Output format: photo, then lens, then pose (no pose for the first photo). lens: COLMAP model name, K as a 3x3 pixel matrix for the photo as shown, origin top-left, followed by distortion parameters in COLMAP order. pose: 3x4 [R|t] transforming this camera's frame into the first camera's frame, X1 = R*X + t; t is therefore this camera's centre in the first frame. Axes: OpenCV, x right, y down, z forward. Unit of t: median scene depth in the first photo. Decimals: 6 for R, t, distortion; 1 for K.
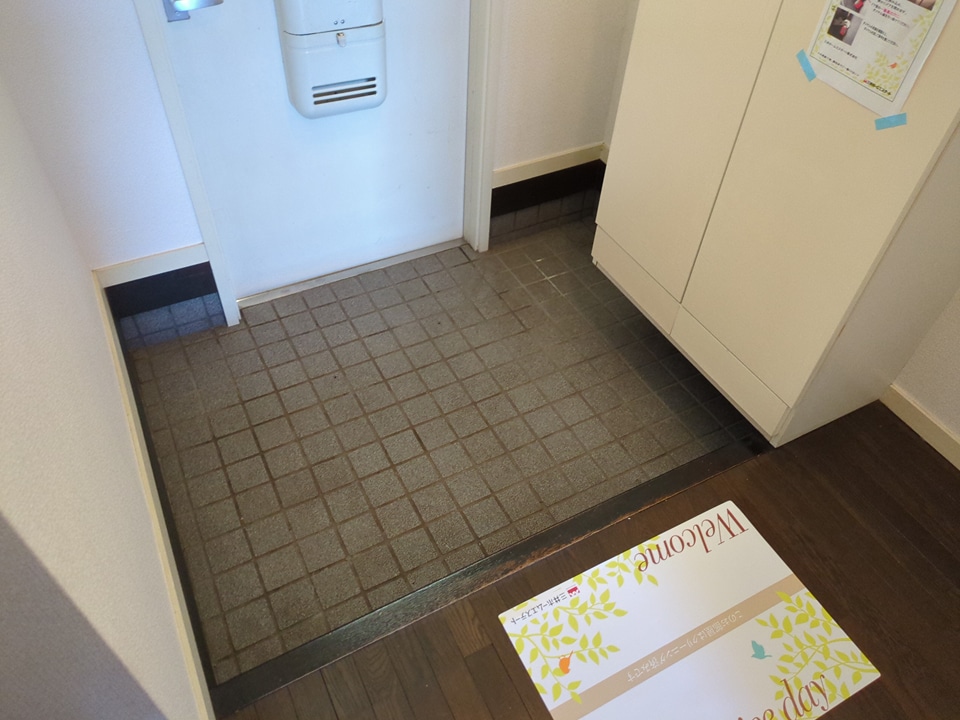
lens RADIAL K [[708.0, 0, 480.0], [0, 708.0, 360.0], [0, 0, 1]] dist [0.002962, 0.002308]
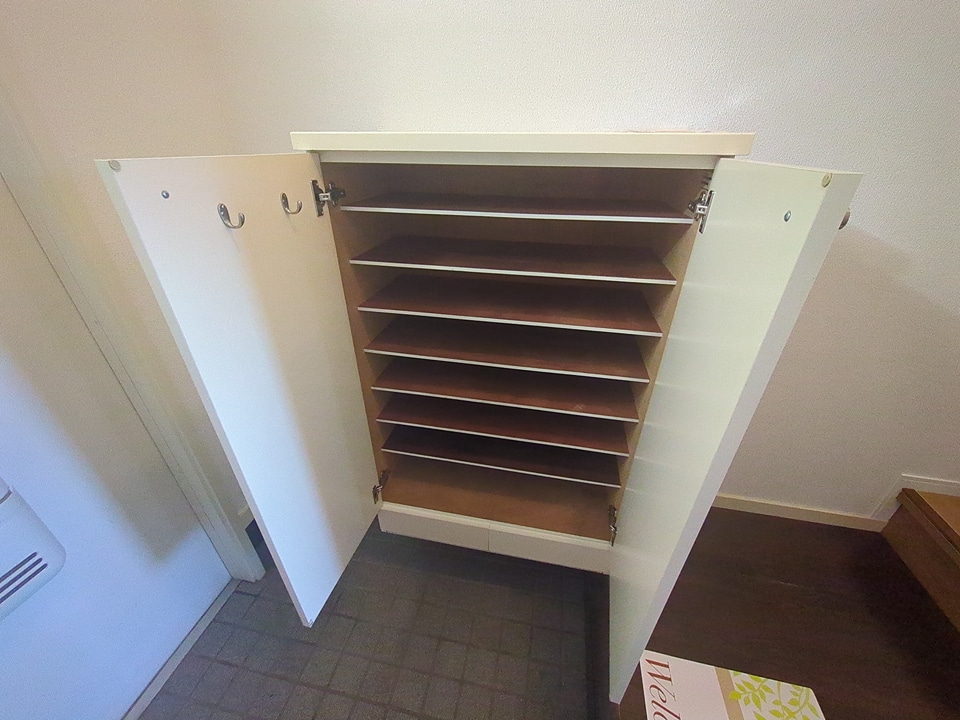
lens RADIAL K [[373.9, 0, 480.0], [0, 373.9, 360.0], [0, 0, 1]] dist [0.001104, 0.000136]
pose [[0.631252, -0.422838, 0.650176, -0.022024], [0.576225, 0.816803, -0.028251, -0.281897], [-0.519120, 0.392482, 0.759258, 0.370821]]
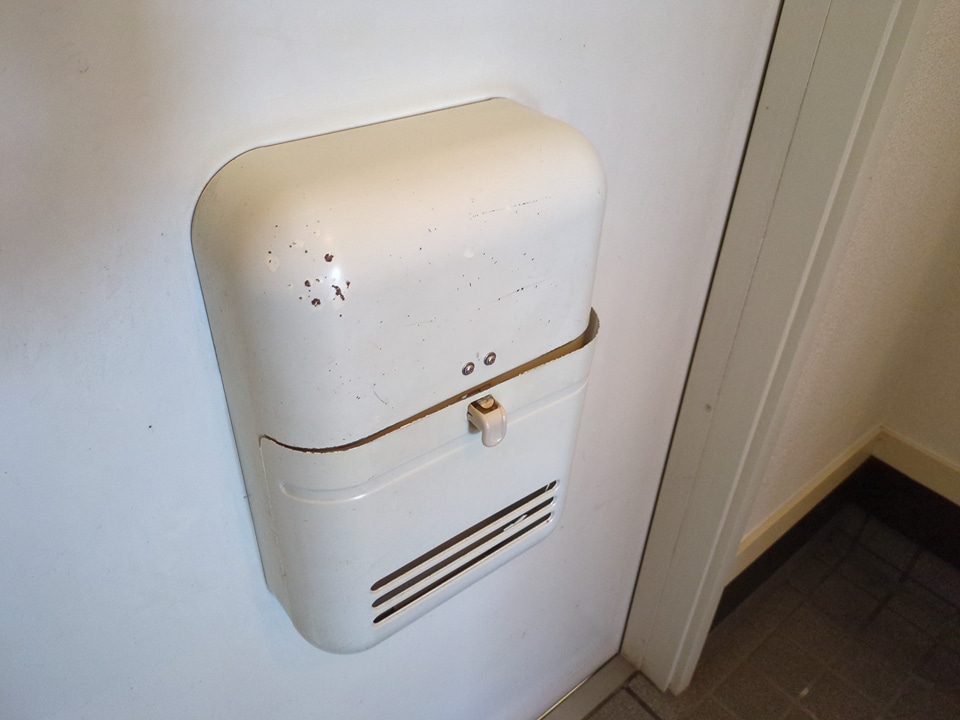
lens RADIAL K [[708.0, 0, 480.0], [0, 708.0, 360.0], [0, 0, 1]] dist [0.002962, 0.002308]
pose [[0.977370, -0.134622, 0.163169, -0.223386], [0.160863, 0.973916, -0.160031, -0.407390], [-0.137369, 0.182658, 0.973533, 0.701200]]
